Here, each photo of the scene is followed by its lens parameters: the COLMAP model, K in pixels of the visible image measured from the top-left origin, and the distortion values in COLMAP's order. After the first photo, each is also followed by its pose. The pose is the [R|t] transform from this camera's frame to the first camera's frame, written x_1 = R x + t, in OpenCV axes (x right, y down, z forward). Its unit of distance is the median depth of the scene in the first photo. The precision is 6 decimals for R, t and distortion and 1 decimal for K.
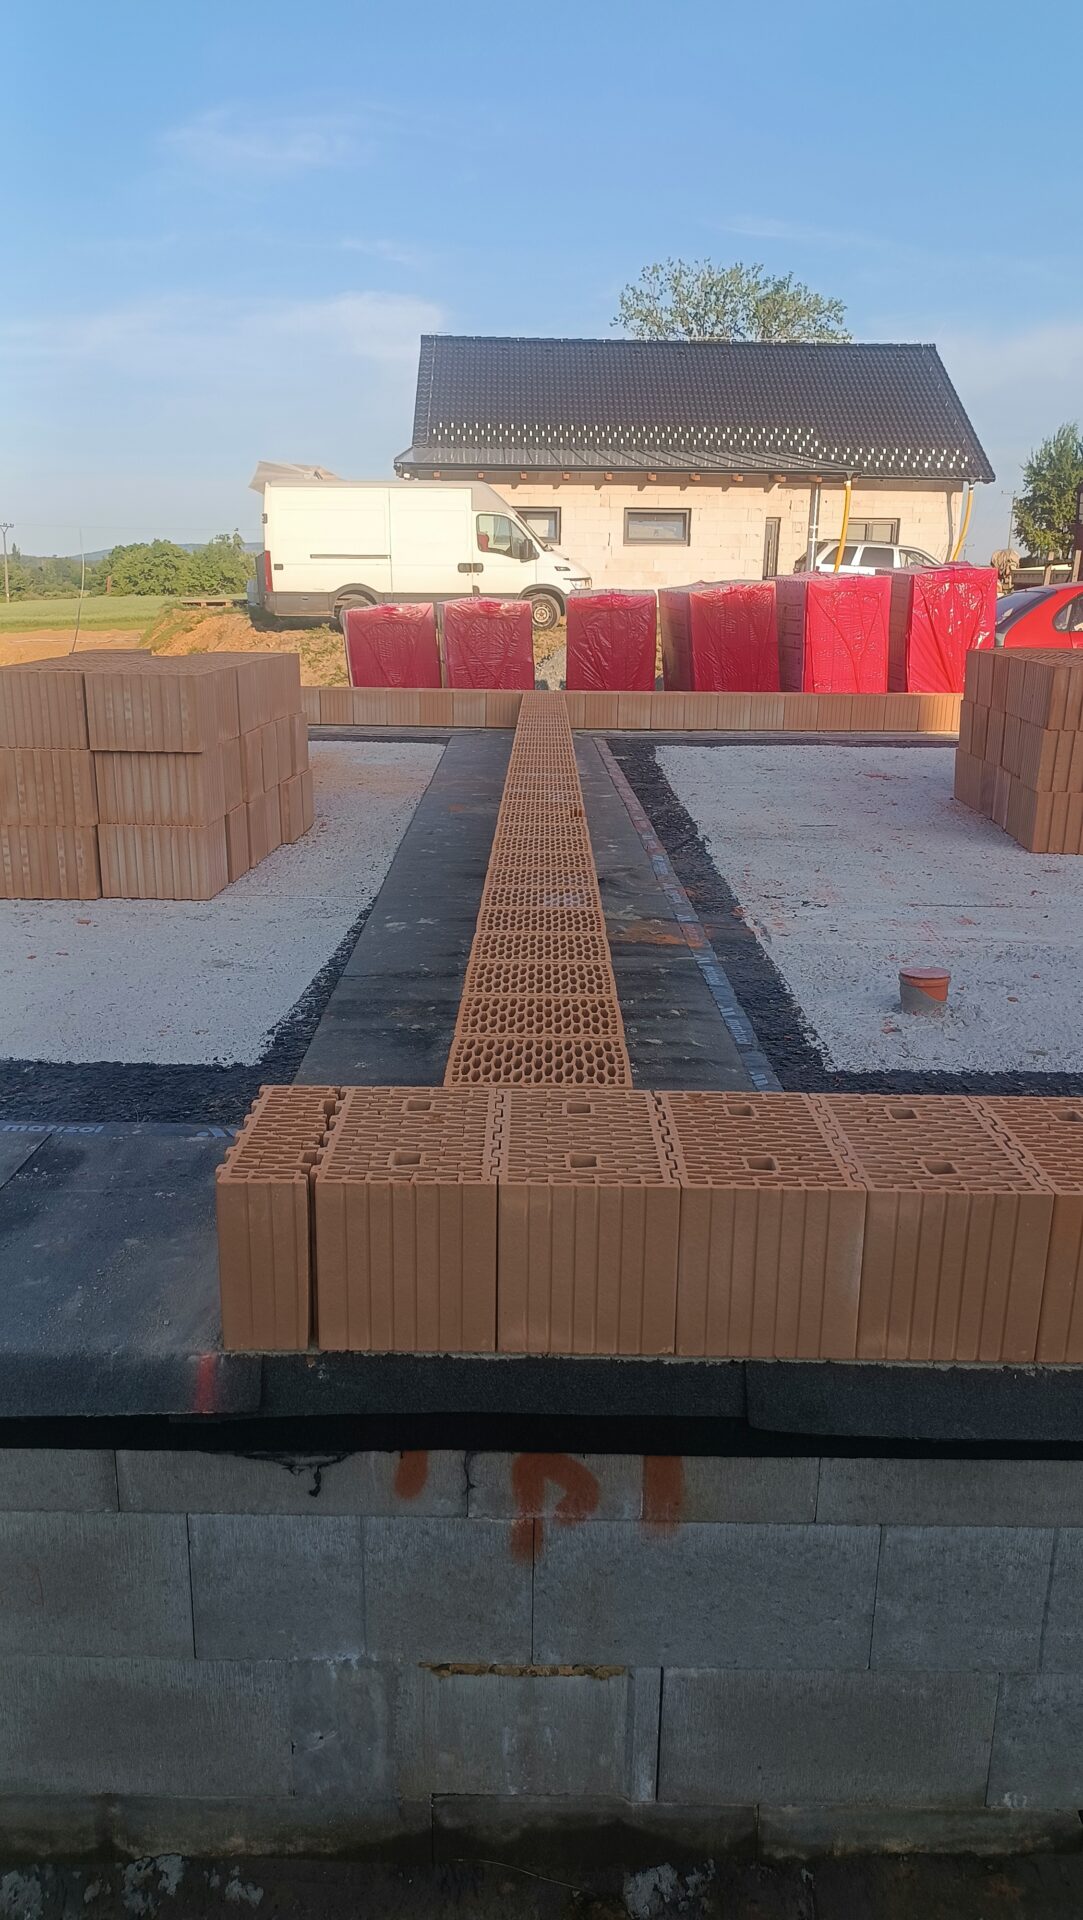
lens RADIAL K [[1385.8, 0, 503.9], [0, 1385.8, 991.5], [0, 0, 1]] dist [0.119964, -0.291765]
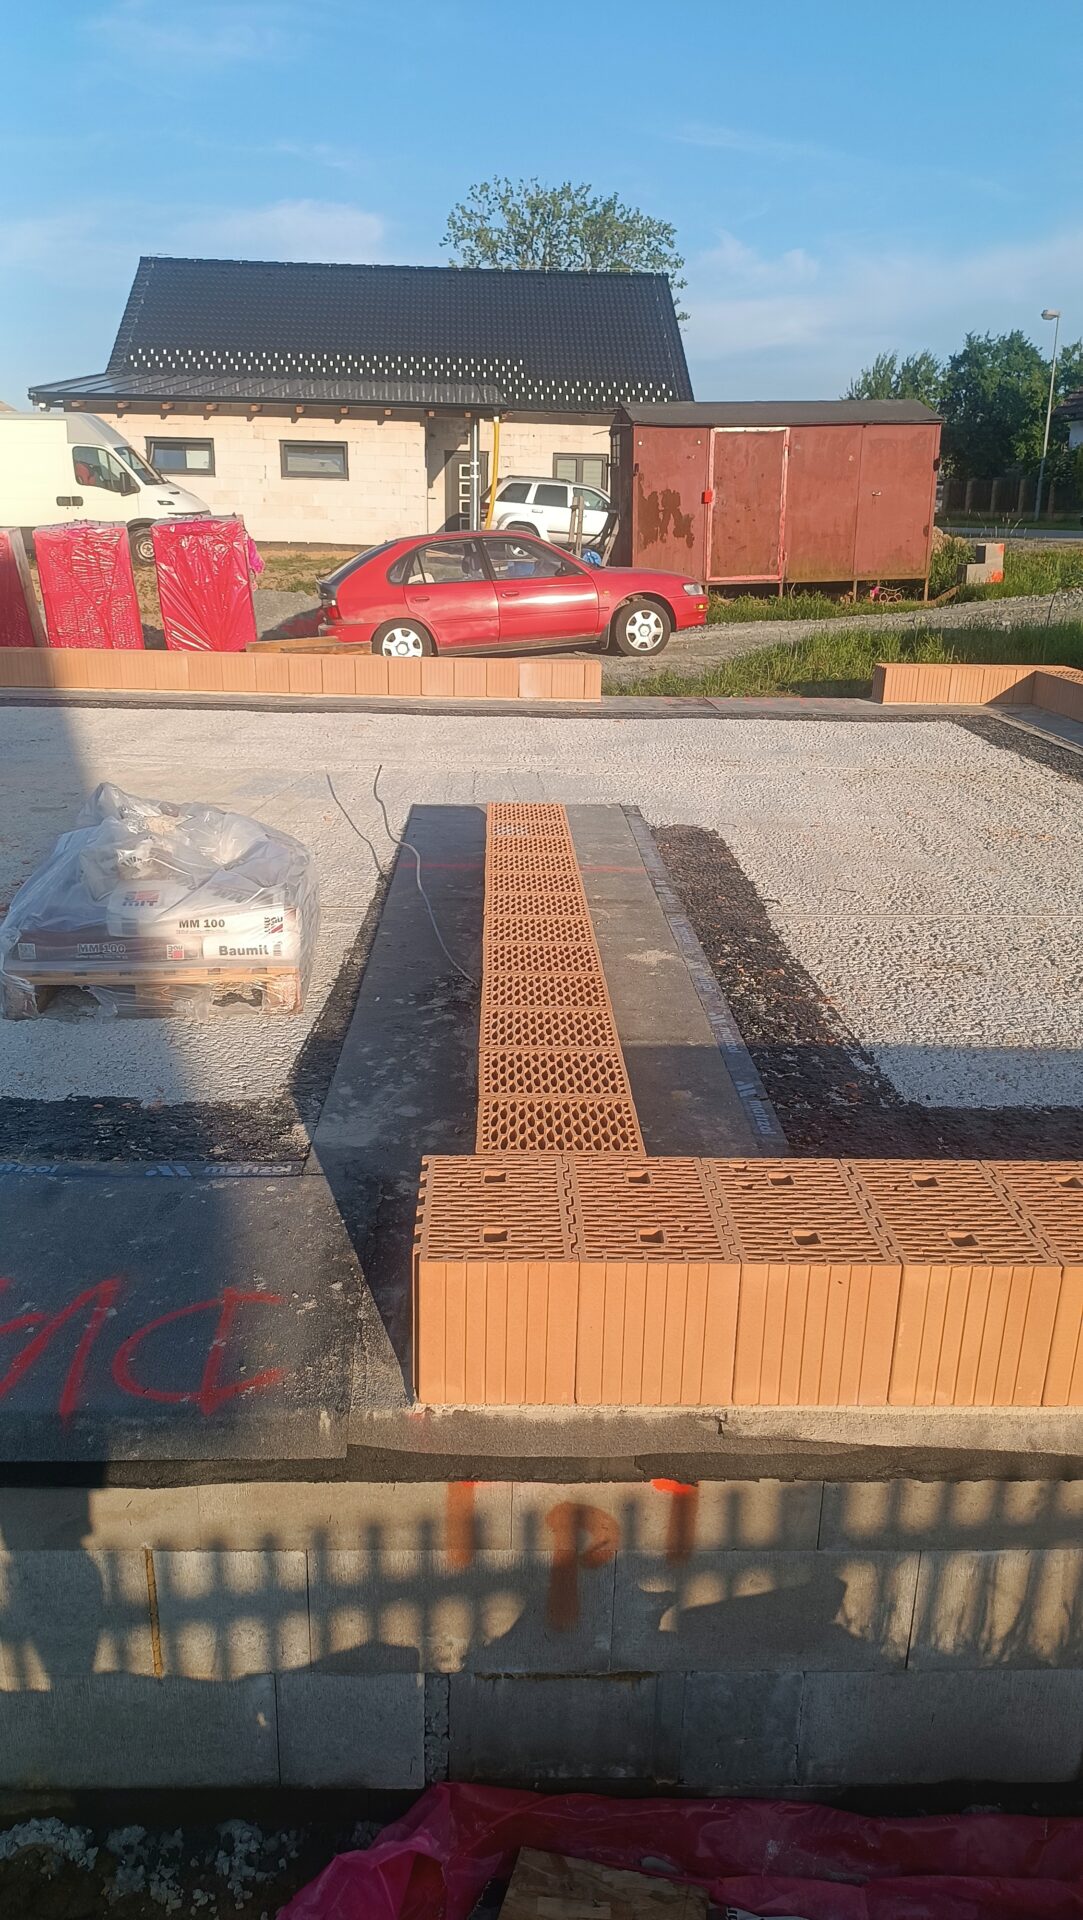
lens RADIAL K [[1422.3, 0, 541.5], [0, 1422.3, 960.0], [0, 0, 1]] dist [0.028858, -0.049944]
pose [[0.999034, -0.003914, 0.043760, 0.228141], [0.002859, 0.999704, 0.024145, -0.005845], [-0.043841, -0.023996, 0.998750, -0.013192]]
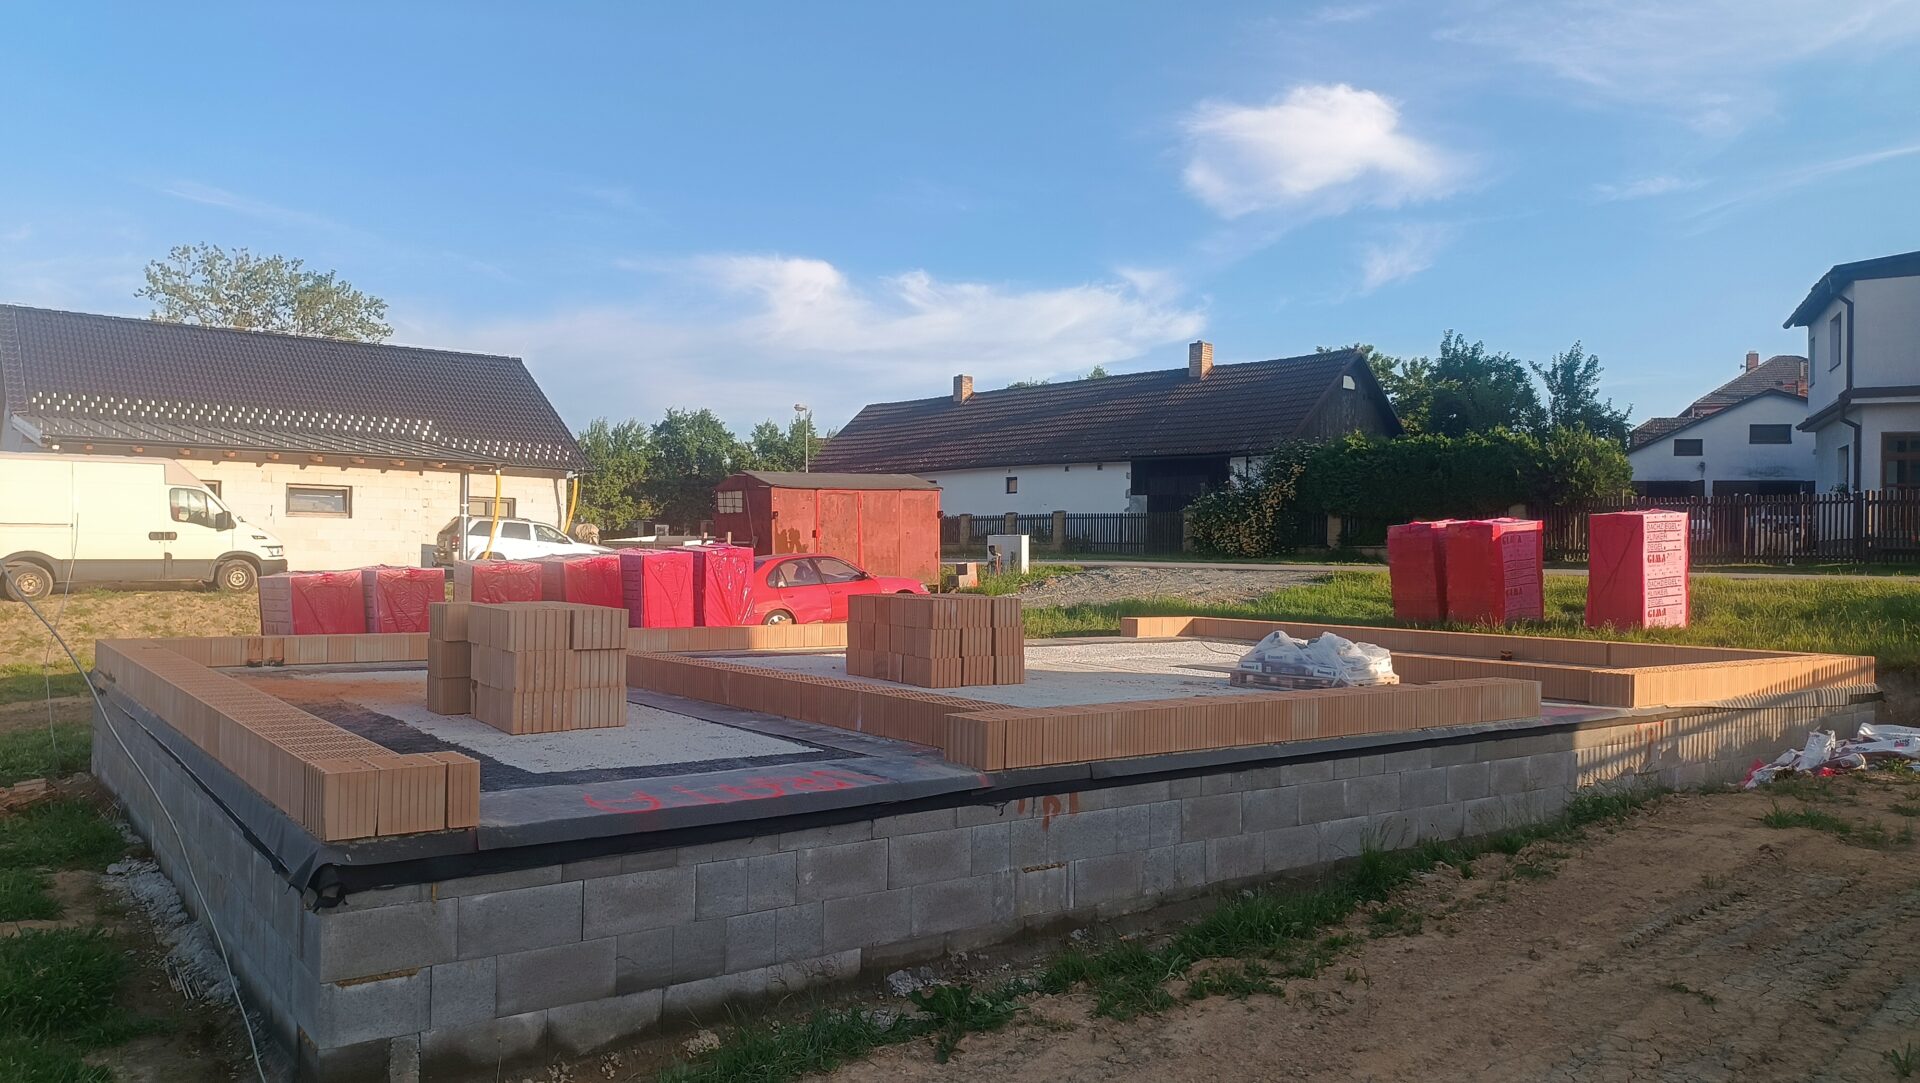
lens RADIAL K [[1422.3, 0, 990.3], [0, 1422.3, 545.3], [0, 0, 1]] dist [0.028858, -0.049944]
pose [[0.780295, 0.006908, 0.625373, -0.182467], [0.168998, 0.960411, -0.221472, 0.037285], [-0.602145, 0.278501, 0.748237, -0.142273]]
